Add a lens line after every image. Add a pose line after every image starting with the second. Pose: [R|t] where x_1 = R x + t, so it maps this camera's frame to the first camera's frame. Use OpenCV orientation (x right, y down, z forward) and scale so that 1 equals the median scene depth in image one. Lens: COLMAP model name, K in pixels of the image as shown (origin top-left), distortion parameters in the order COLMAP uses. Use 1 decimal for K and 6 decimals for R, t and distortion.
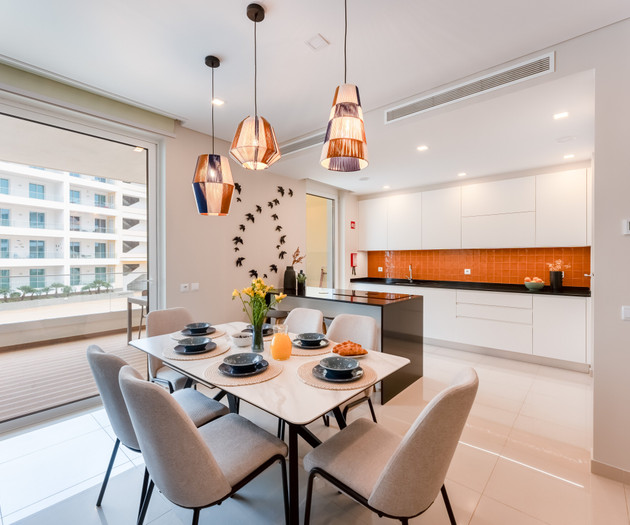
lens RADIAL K [[306.2, 0, 311.5], [0, 306.2, 261.7], [0, 0, 1]] dist [-0.004836, -0.000134]
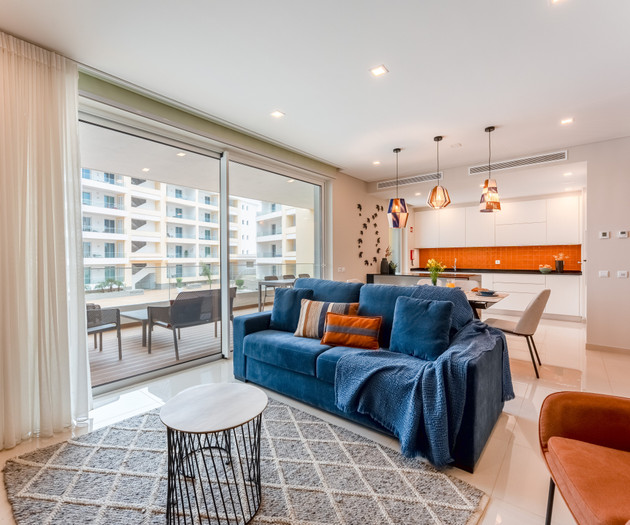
lens RADIAL K [[306.2, 0, 309.7], [0, 306.2, 260.6], [0, 0, 1]] dist [-0.004836, -0.000134]
pose [[0.999545, -0.003042, 0.029998, -0.475877], [0.003129, 0.999991, -0.002873, 0.029025], [-0.029989, 0.002966, 0.999546, -0.475352]]
